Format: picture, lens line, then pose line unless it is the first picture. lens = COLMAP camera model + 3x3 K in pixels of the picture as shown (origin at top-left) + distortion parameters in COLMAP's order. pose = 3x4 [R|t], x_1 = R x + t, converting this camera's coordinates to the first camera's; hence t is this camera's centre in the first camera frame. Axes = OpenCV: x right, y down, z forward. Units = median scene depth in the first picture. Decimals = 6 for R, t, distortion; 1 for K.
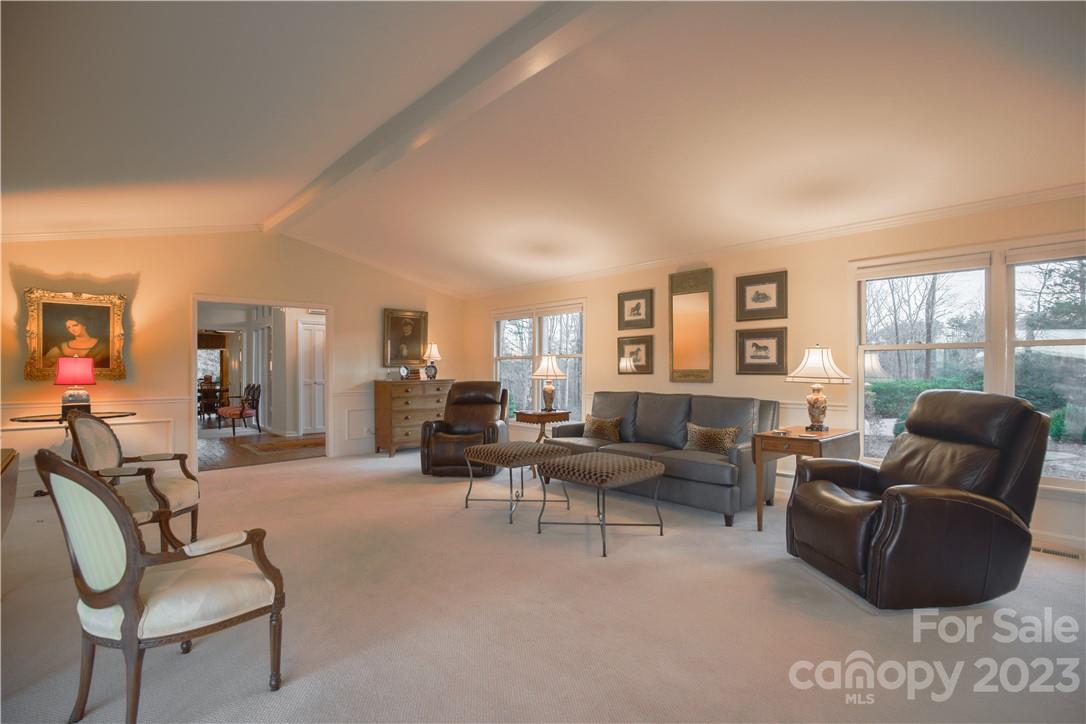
lens RADIAL K [[510.0, 0, 567.7], [0, 510.0, 367.8], [0, 0, 1]] dist [-0.032907, 0.005161]
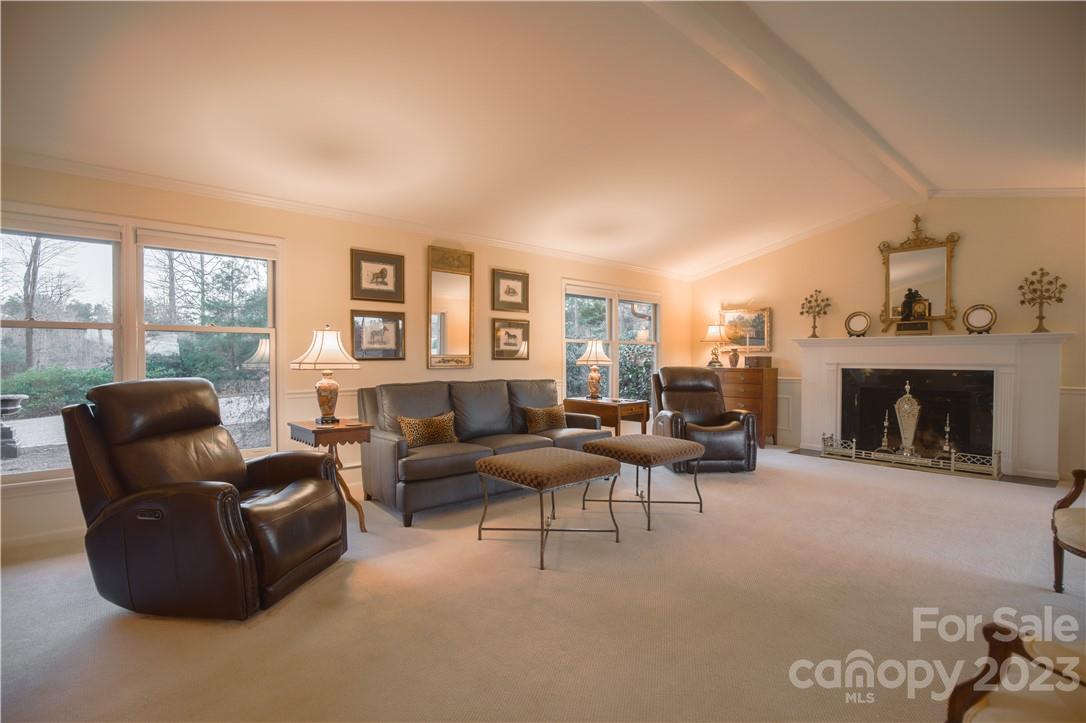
lens RADIAL K [[510.0, 0, 541.7], [0, 510.0, 370.6], [0, 0, 1]] dist [-0.032907, 0.005161]
pose [[0.053078, -0.025983, 0.998252, -0.661774], [-0.005224, 0.999641, 0.026297, 0.006559], [-0.998577, -0.006610, 0.052923, 0.760270]]
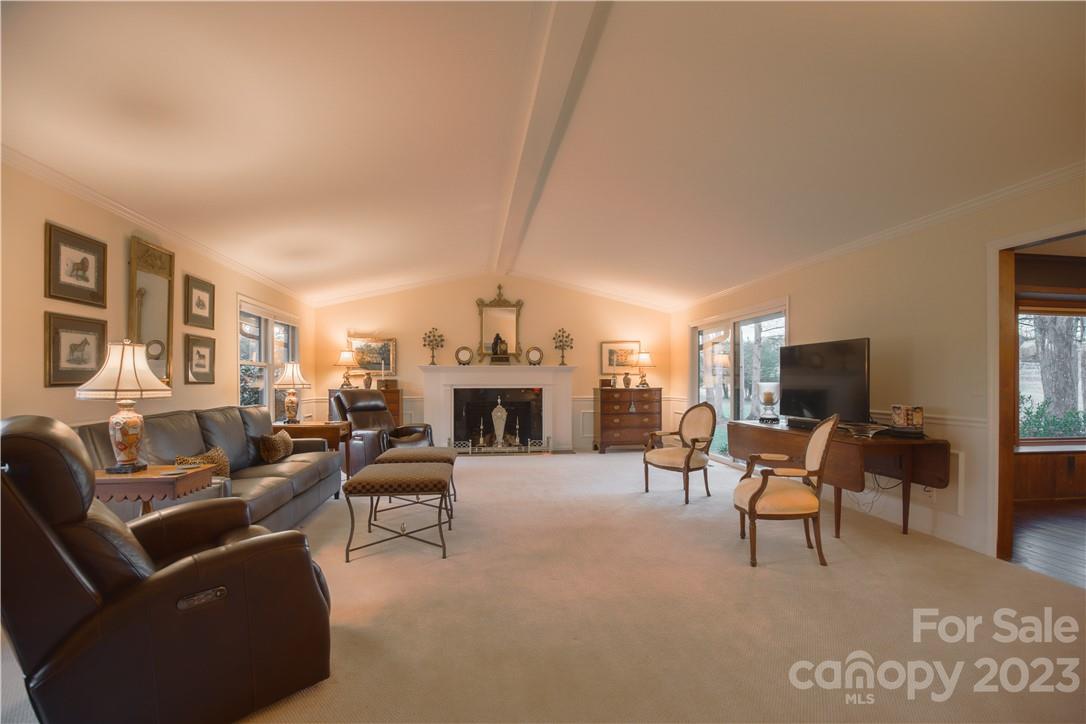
lens RADIAL K [[510.0, 0, 540.3], [0, 510.0, 376.6], [0, 0, 1]] dist [-0.032907, 0.005161]
pose [[-0.798776, 0.004811, 0.601609, -0.619226], [-0.001513, 0.999949, -0.010004, 0.007076], [-0.601626, -0.008901, -0.798728, 1.200504]]
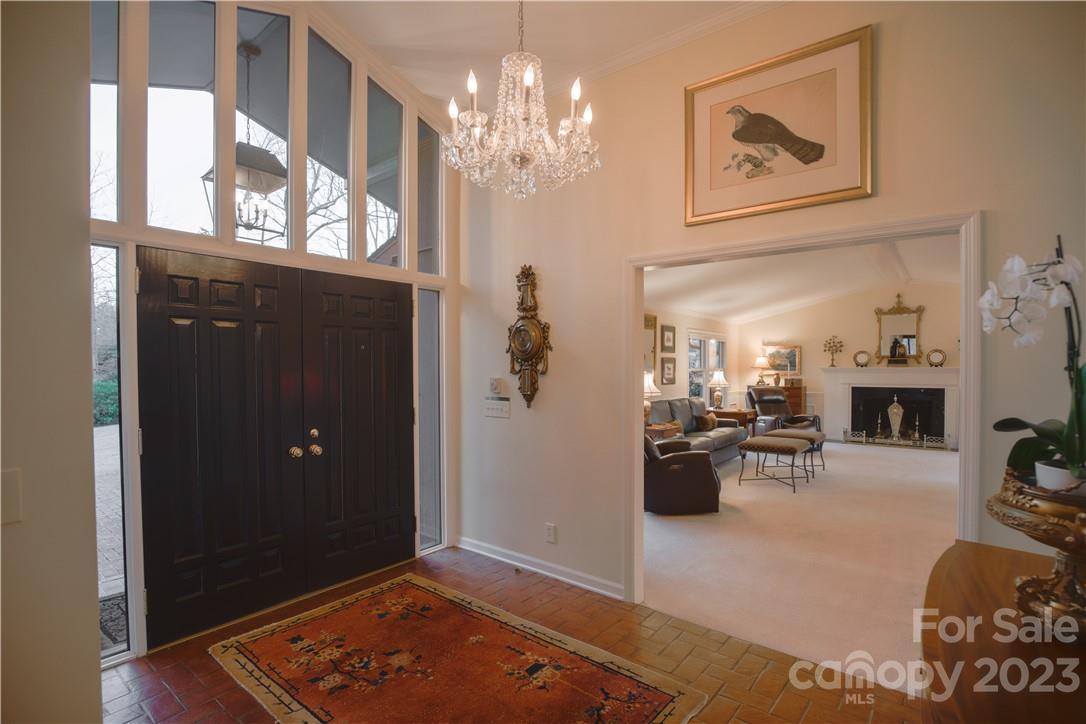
lens RADIAL K [[510.0, 0, 549.5], [0, 510.0, 379.1], [0, 0, 1]] dist [-0.032907, 0.005161]
pose [[-0.119424, -0.022918, 0.992579, -1.121930], [-0.000628, 0.999735, 0.023008, -0.038218], [-0.992843, 0.002124, -0.119407, 1.403978]]
